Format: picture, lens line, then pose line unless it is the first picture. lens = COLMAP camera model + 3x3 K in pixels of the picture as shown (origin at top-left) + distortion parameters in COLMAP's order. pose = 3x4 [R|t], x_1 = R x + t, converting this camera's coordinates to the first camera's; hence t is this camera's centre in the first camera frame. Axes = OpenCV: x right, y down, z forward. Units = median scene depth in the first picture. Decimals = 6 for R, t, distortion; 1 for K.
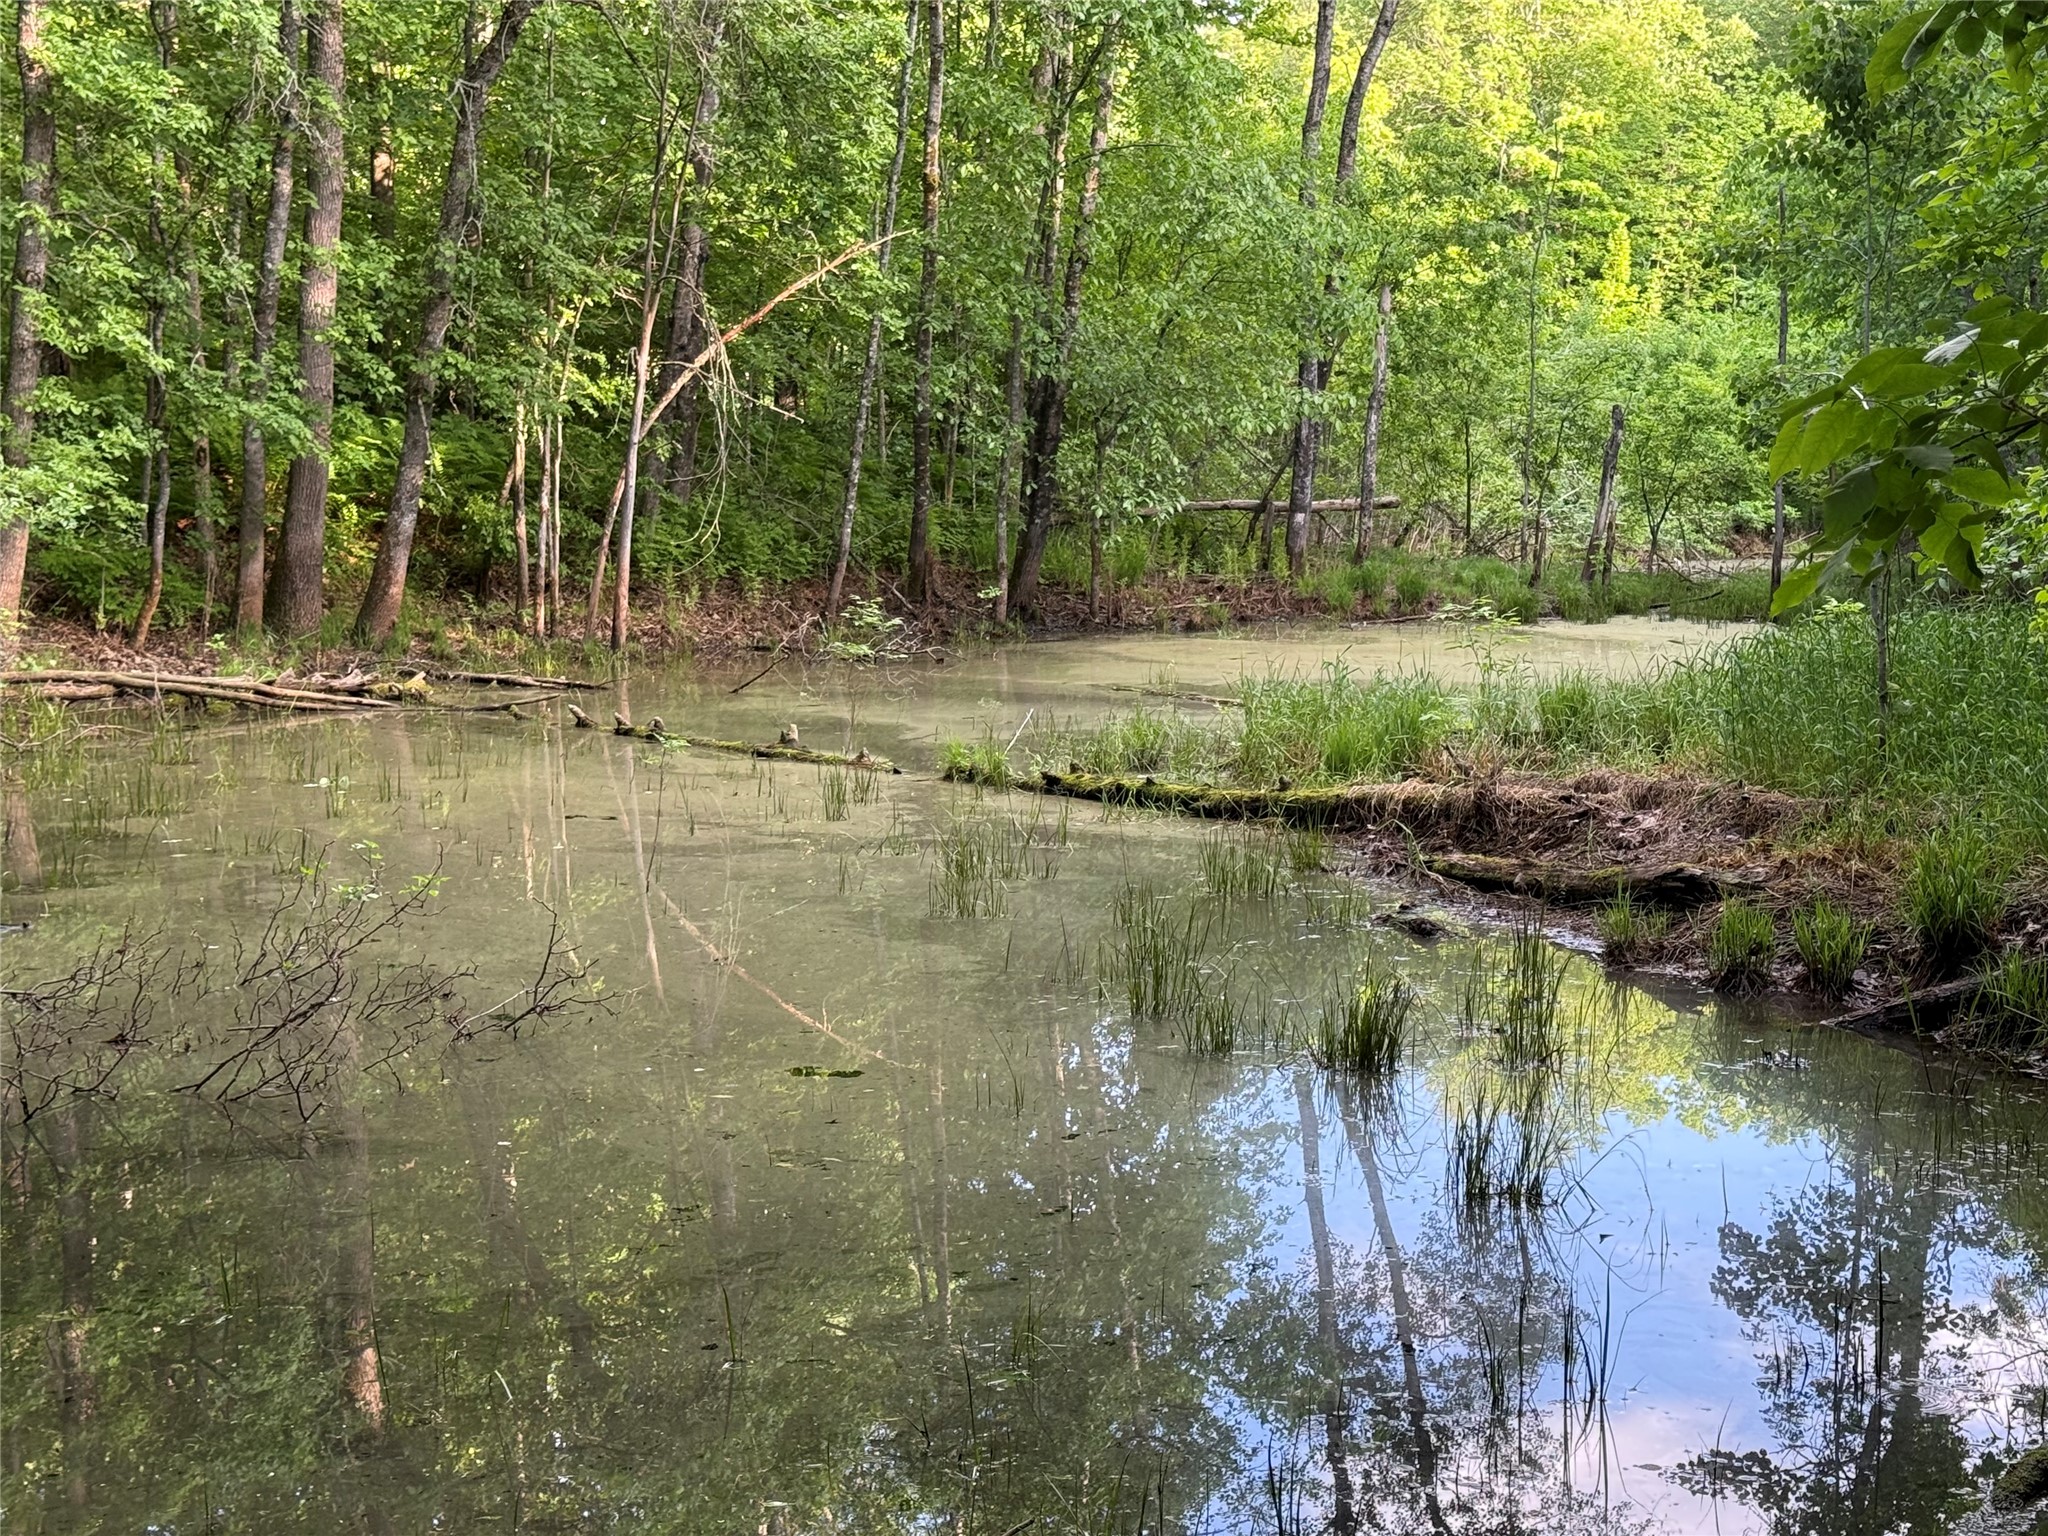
lens RADIAL K [[3025.4, 0, 1019.6], [0, 3025.4, 770.2], [0, 0, 1]] dist [0.125597, 0.000000]
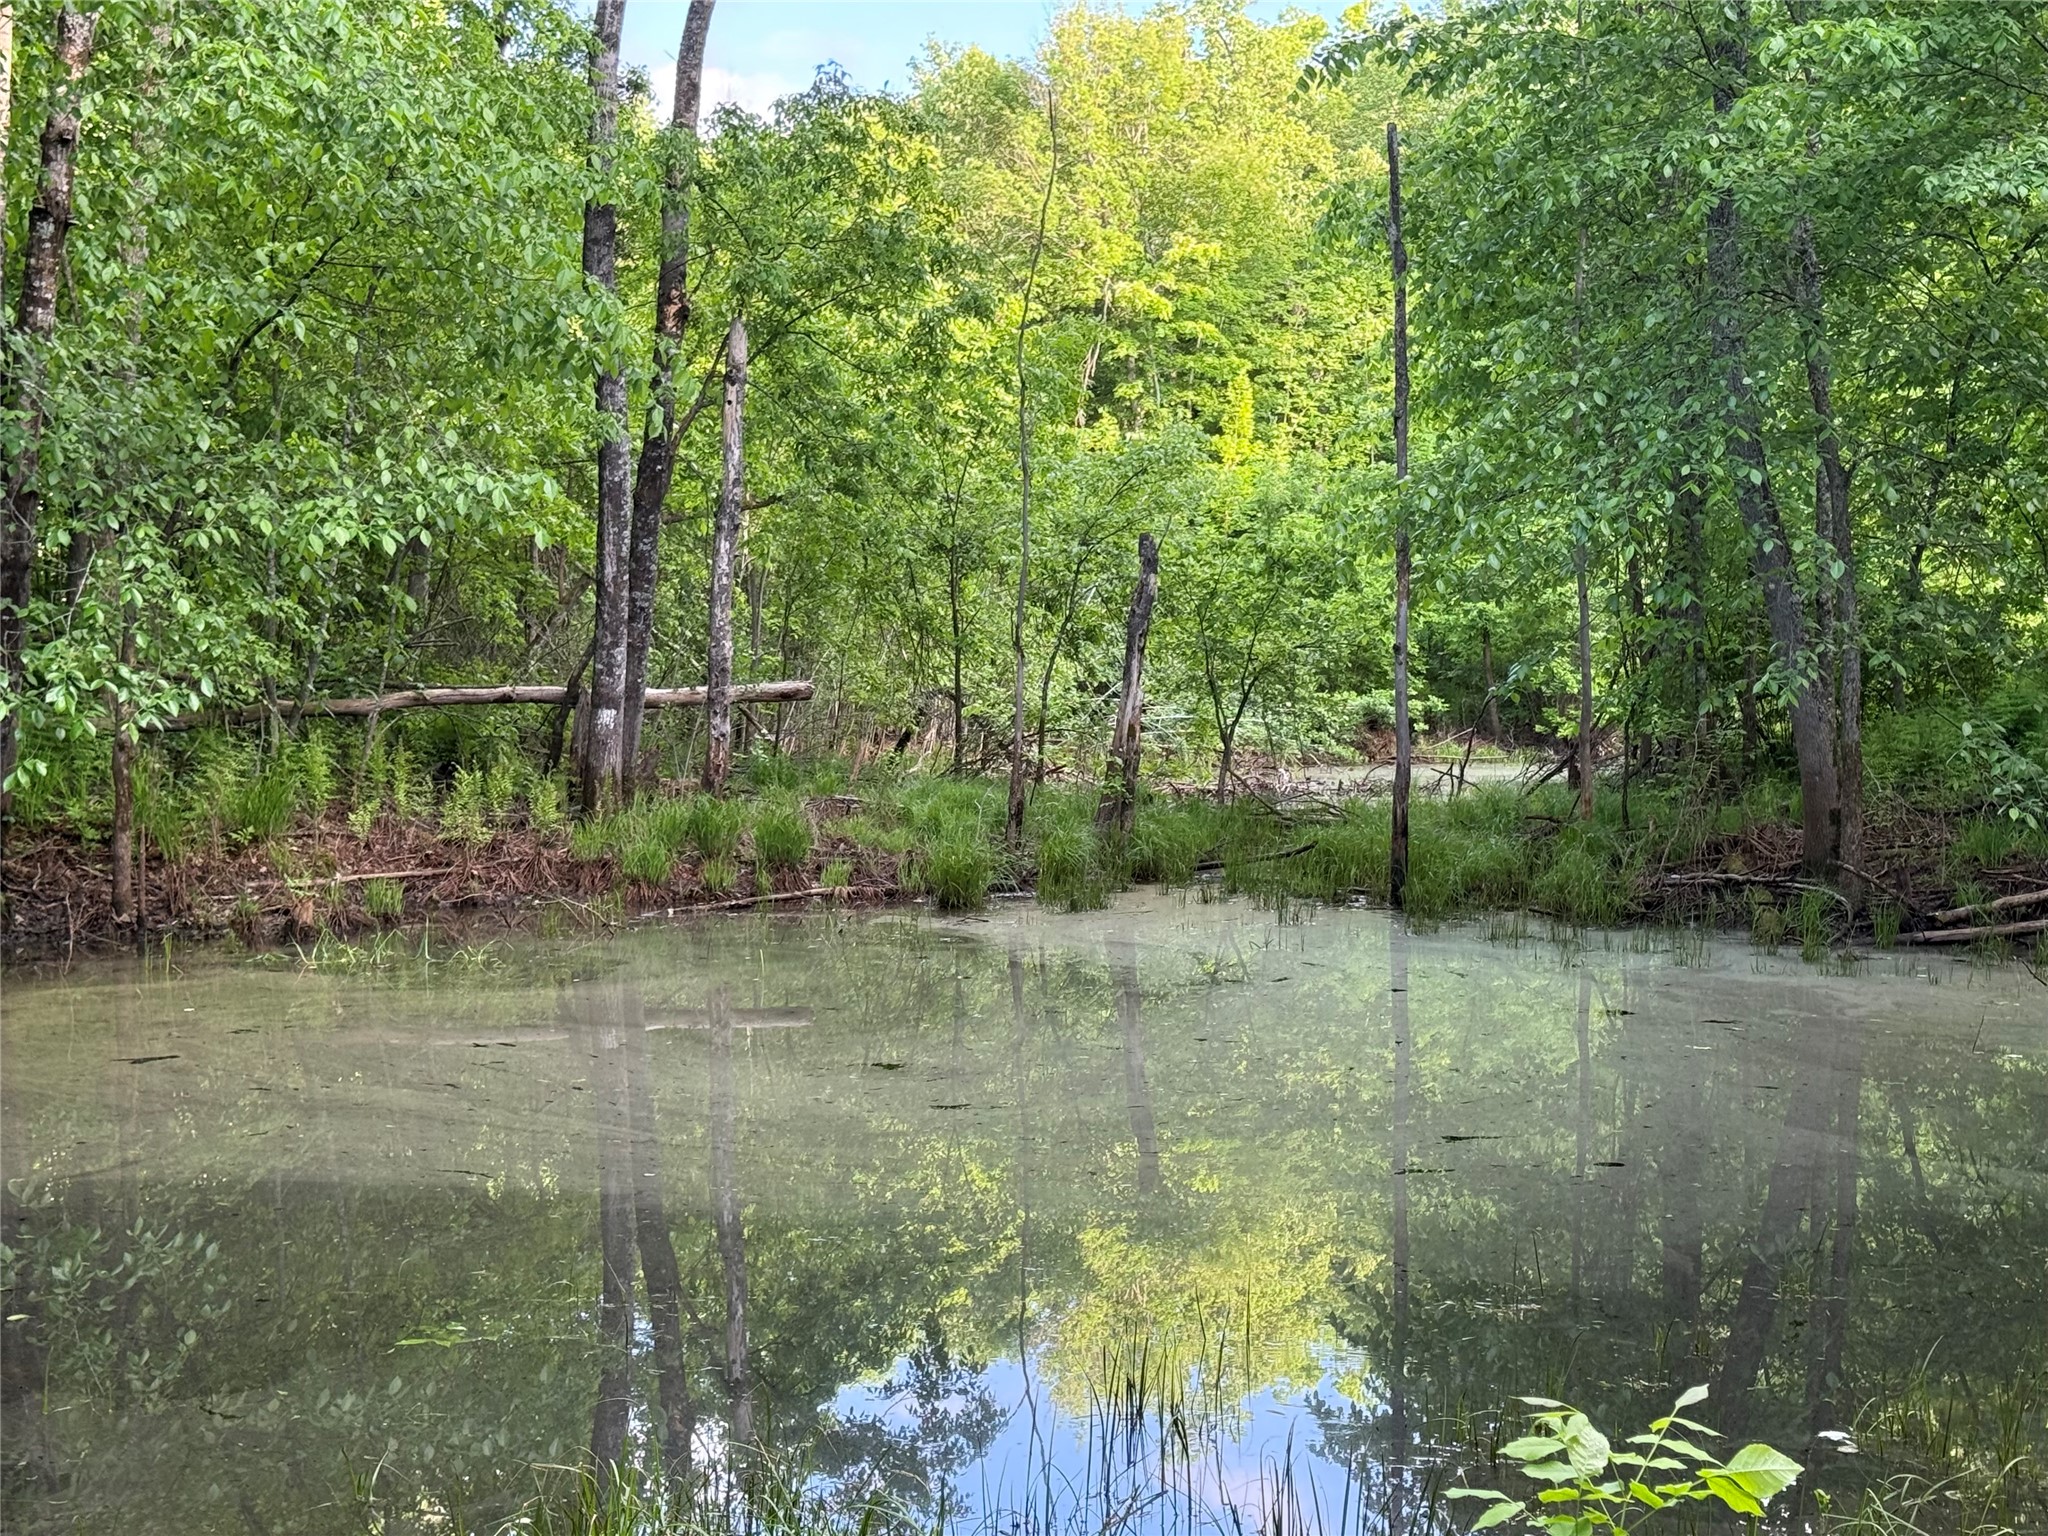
lens RADIAL K [[3025.4, 0, 1023.8], [0, 3025.4, 767.5], [0, 0, 1]] dist [0.125597, 0.000000]
pose [[0.994117, -0.004300, 0.108225, 0.041279], [0.011040, 0.998030, -0.061759, -0.014014], [-0.107746, 0.062591, 0.992206, 0.157259]]
